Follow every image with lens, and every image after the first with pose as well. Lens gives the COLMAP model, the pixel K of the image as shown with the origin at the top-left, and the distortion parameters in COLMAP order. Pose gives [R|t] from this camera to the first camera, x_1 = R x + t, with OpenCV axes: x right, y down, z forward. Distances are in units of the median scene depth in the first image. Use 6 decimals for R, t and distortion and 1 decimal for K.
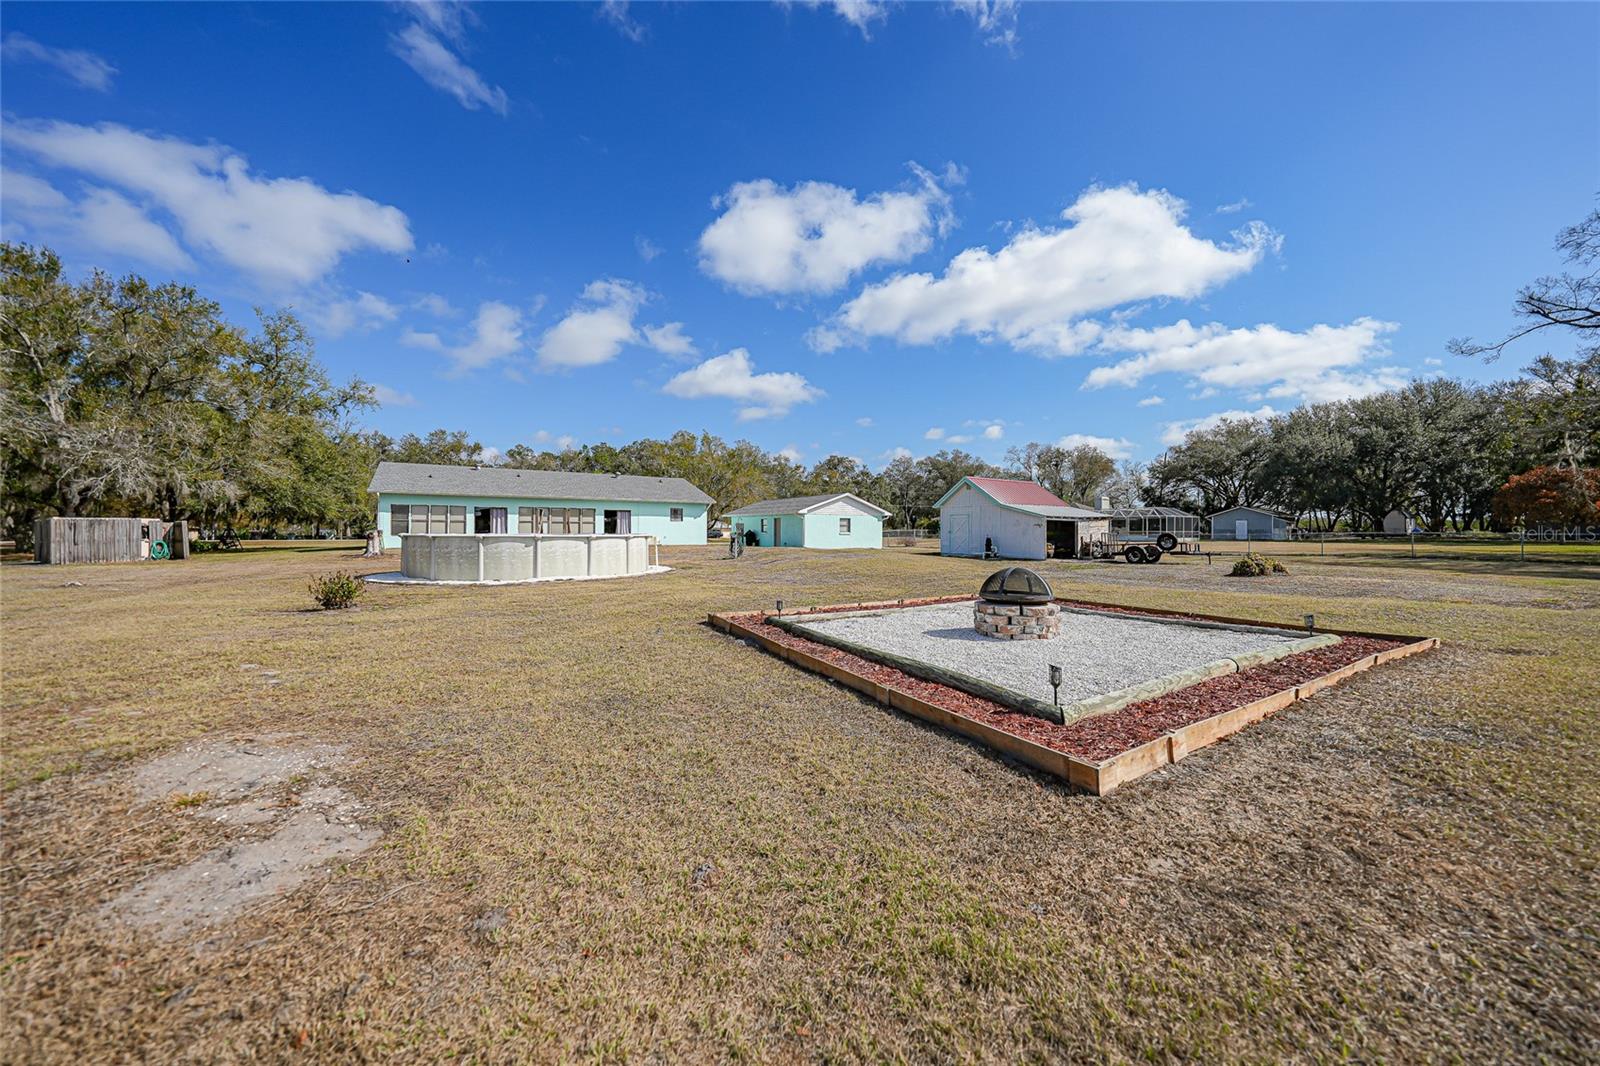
lens RADIAL K [[548.4, 0, 776.6], [0, 548.4, 536.3], [0, 0, 1]] dist [-0.004052, 0.001996]
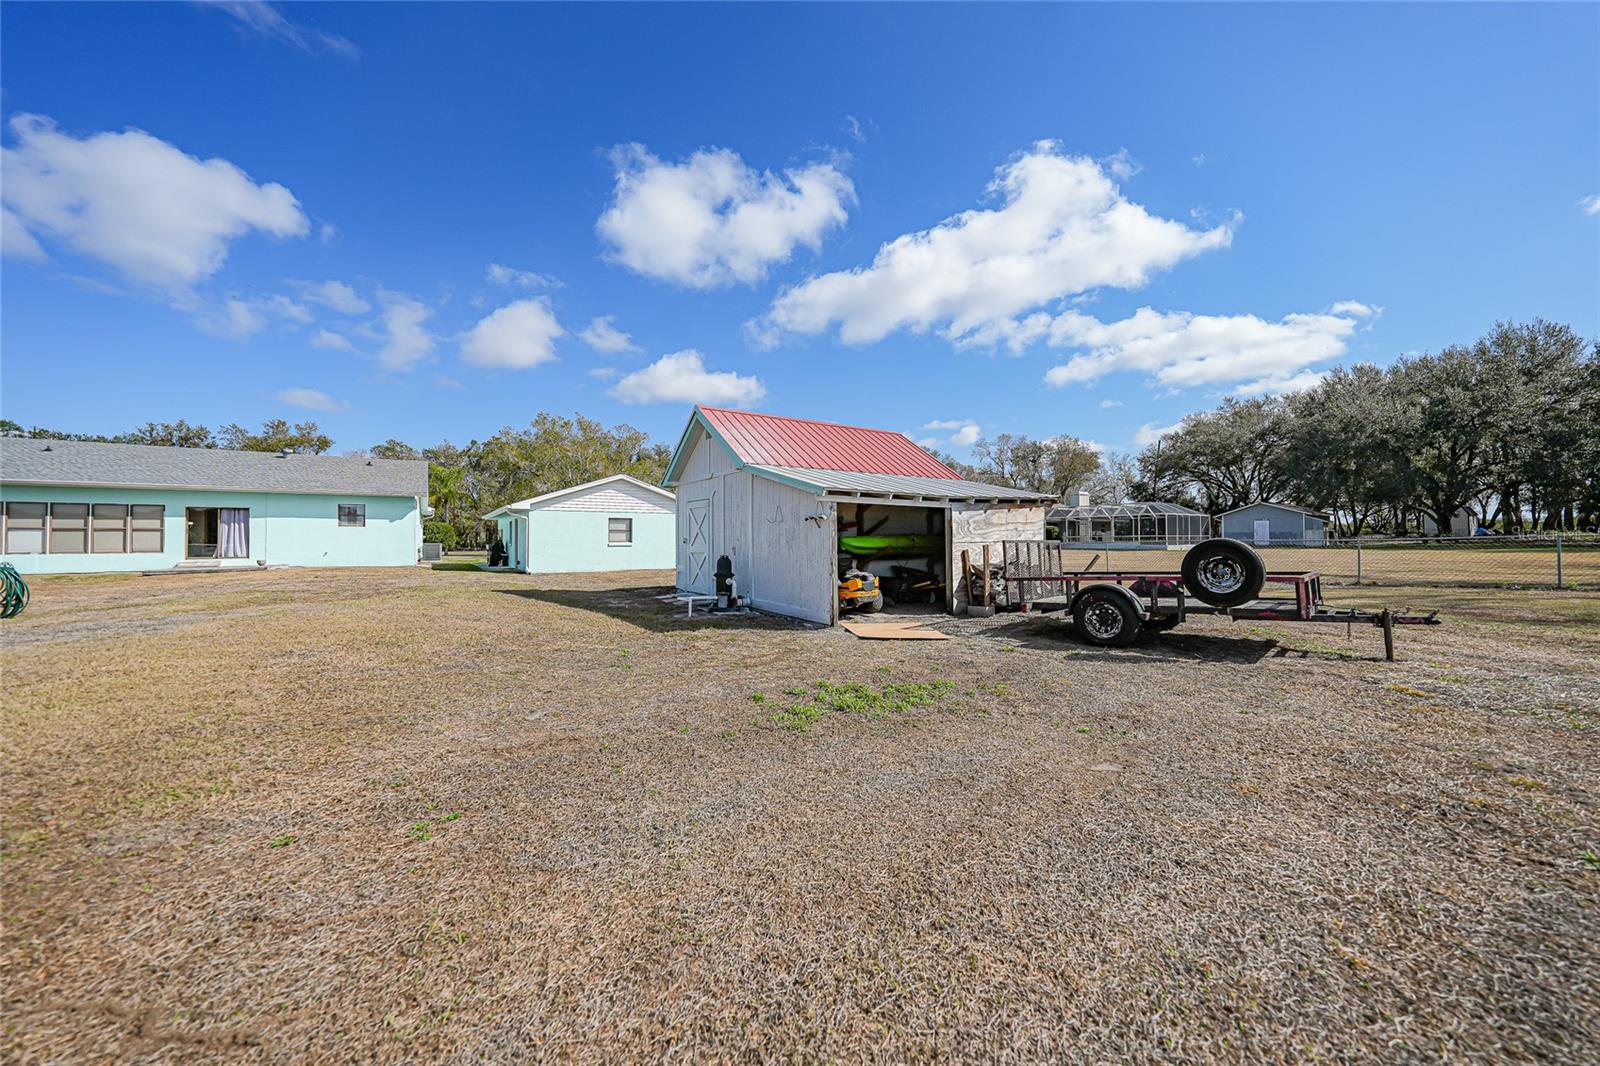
lens RADIAL K [[548.4, 0, 763.8], [0, 548.4, 535.1], [0, 0, 1]] dist [-0.004052, 0.001996]
pose [[0.999934, -0.010664, -0.004189, 0.162614], [0.010592, 0.999803, -0.016771, -0.001852], [0.004367, 0.016726, 0.999851, 0.243406]]
